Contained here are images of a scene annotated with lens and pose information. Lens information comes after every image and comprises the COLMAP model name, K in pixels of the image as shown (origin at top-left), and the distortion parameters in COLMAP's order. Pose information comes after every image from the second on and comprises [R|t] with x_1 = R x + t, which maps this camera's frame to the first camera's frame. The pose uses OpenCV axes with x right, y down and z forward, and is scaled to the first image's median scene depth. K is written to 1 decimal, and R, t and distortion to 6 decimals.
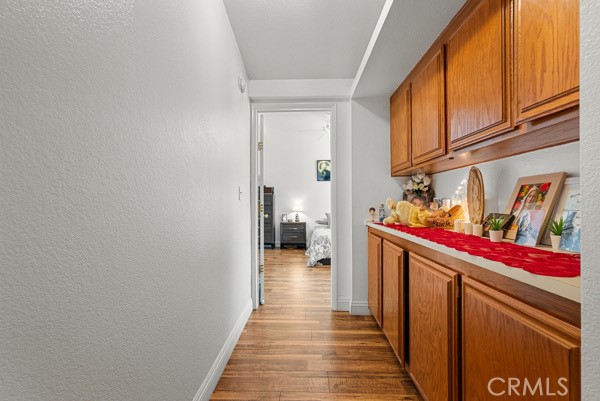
lens RADIAL K [[278.3, 0, 301.2], [0, 278.3, 193.0], [0, 0, 1]] dist [-0.001231, 0.000298]
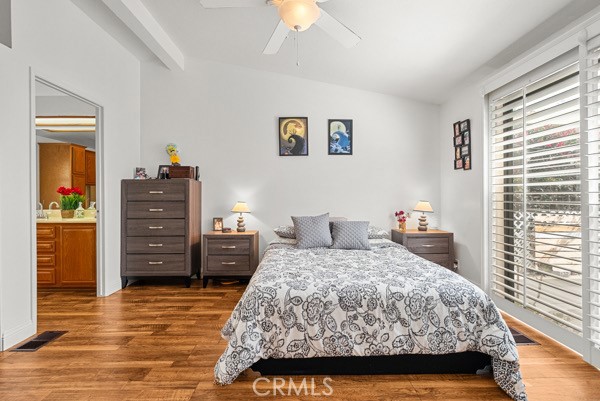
lens RADIAL K [[278.3, 0, 301.2], [0, 278.3, 193.0], [0, 0, 1]] dist [-0.001231, 0.000298]
pose [[0.999293, -0.007674, 0.036808, 0.081483], [0.007033, 0.999822, 0.017494, 0.020184], [-0.036935, -0.017223, 0.999169, 0.469173]]
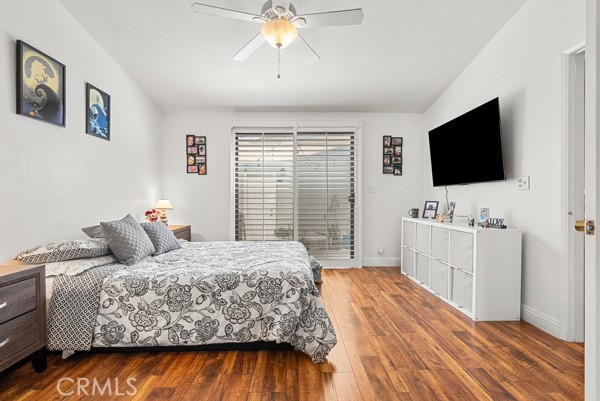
lens RADIAL K [[278.3, 0, 301.2], [0, 278.3, 193.0], [0, 0, 1]] dist [-0.001231, 0.000298]
pose [[-0.039720, 0.015881, 0.999085, -0.240556], [-0.023635, 0.999579, -0.016828, 0.036367], [-0.998931, -0.024282, -0.039327, 0.740302]]
